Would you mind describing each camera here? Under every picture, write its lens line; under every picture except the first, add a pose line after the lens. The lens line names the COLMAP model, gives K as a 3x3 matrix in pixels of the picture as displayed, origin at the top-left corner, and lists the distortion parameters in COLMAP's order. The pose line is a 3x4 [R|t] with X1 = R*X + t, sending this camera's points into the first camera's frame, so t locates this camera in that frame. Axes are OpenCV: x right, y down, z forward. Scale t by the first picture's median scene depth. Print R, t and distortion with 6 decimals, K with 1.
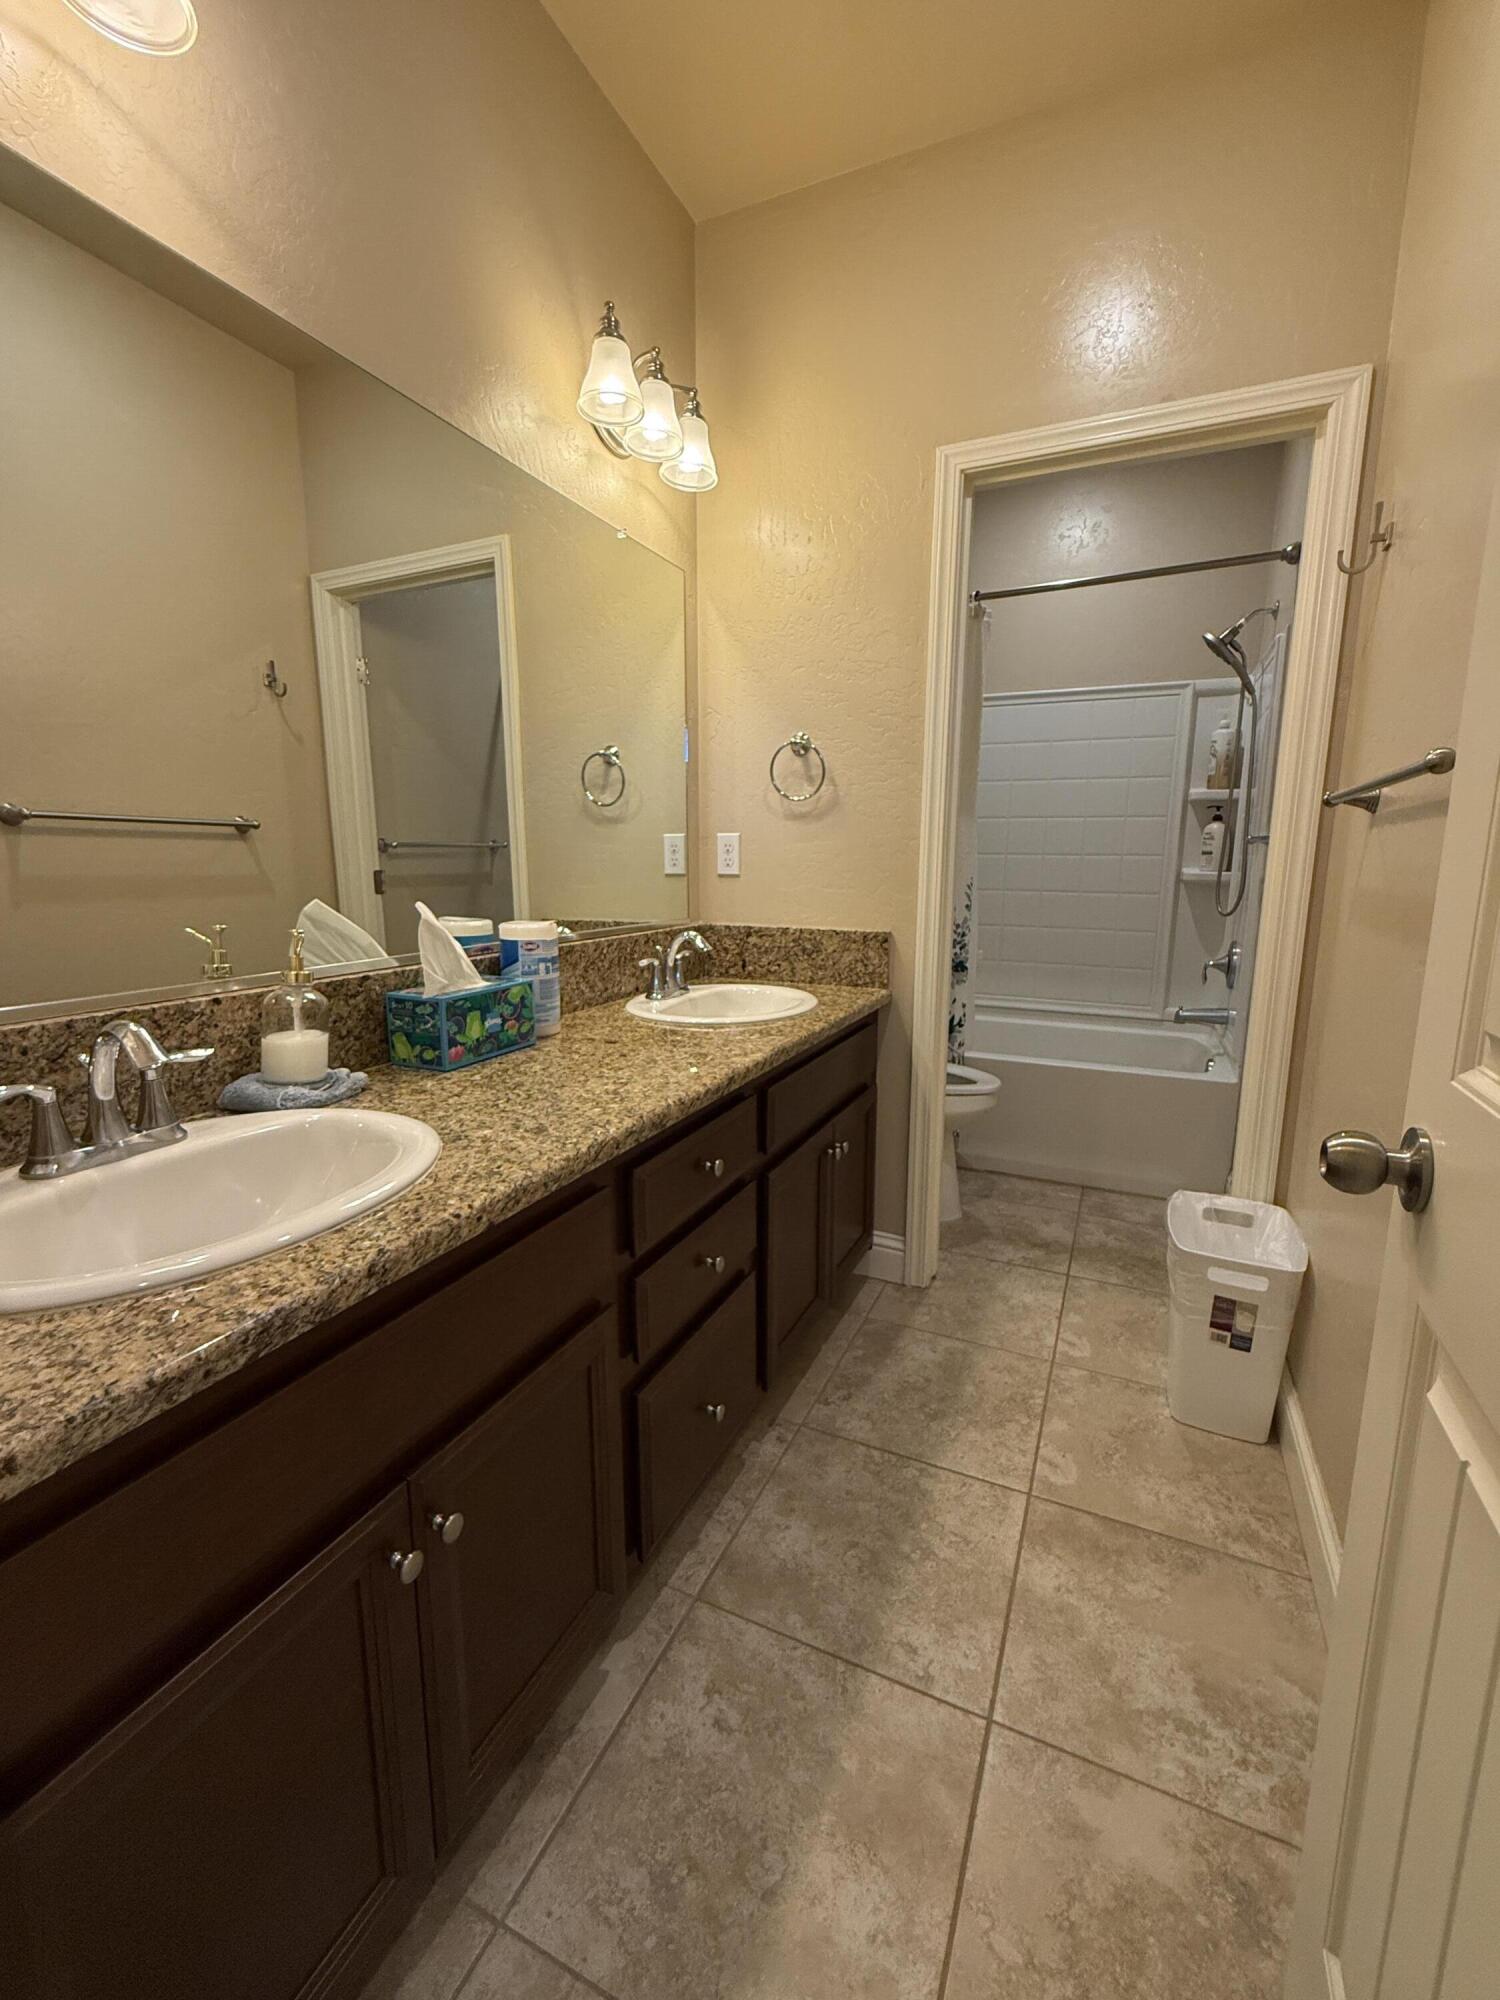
lens RADIAL K [[827.2, 0, 757.2], [0, 827.2, 996.0], [0, 0, 1]] dist [0.002392, -0.000087]
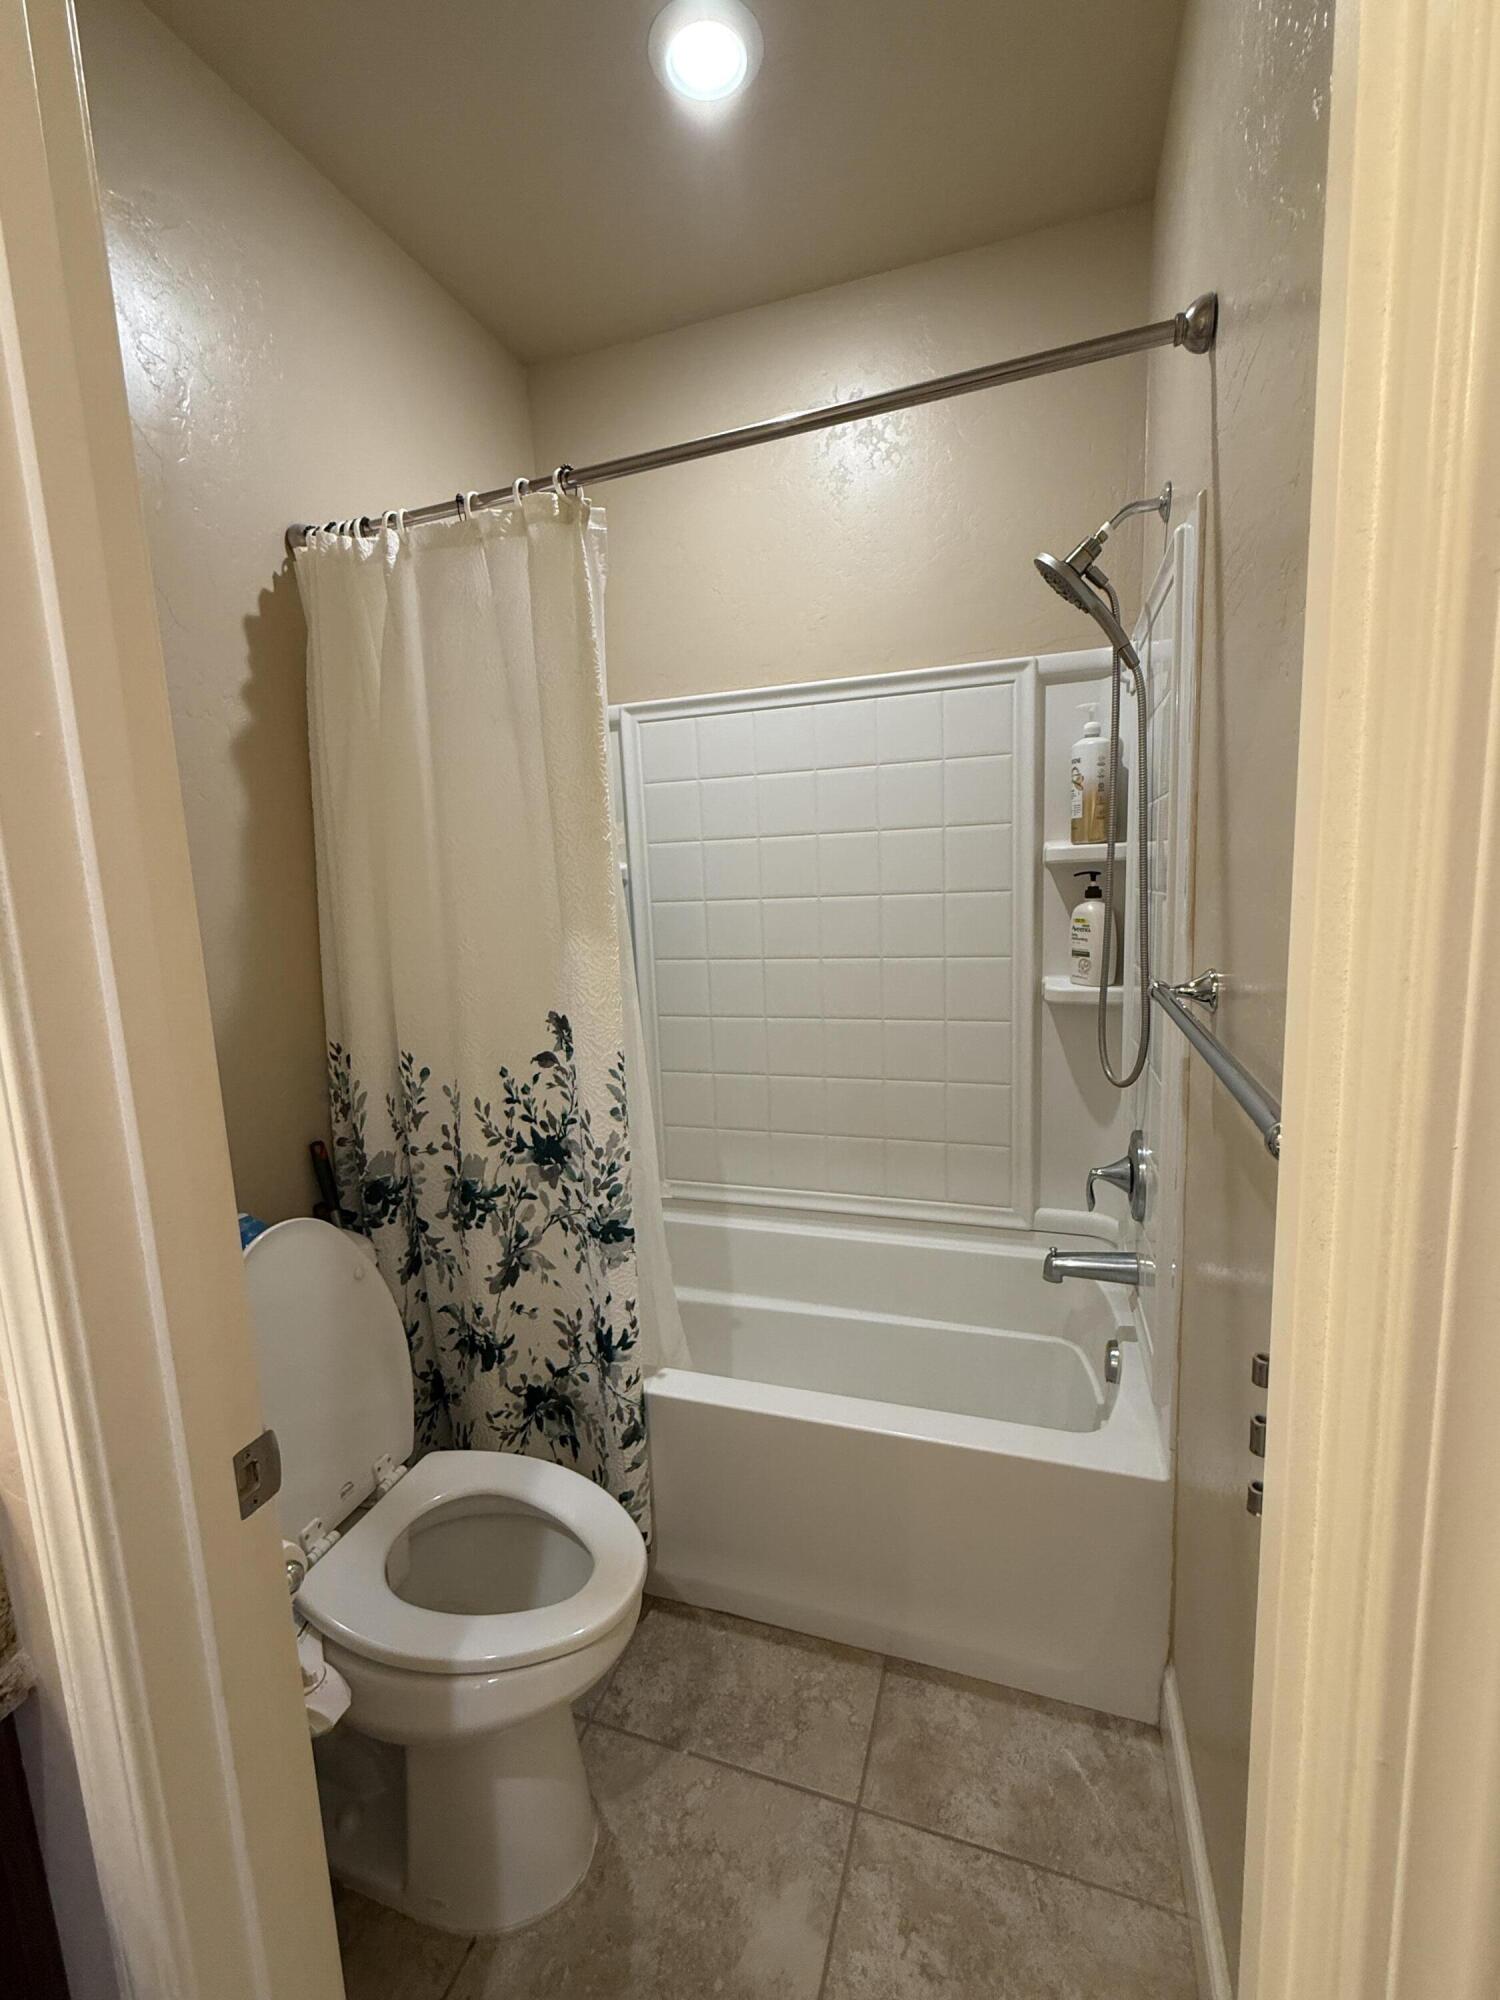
lens RADIAL K [[827.2, 0, 752.3], [0, 827.2, 1002.0], [0, 0, 1]] dist [0.002392, -0.000087]
pose [[0.994247, -0.062979, 0.086646, 0.273962], [0.065441, 0.997521, -0.025867, -0.143483], [-0.084802, 0.031388, 0.995903, 0.463756]]
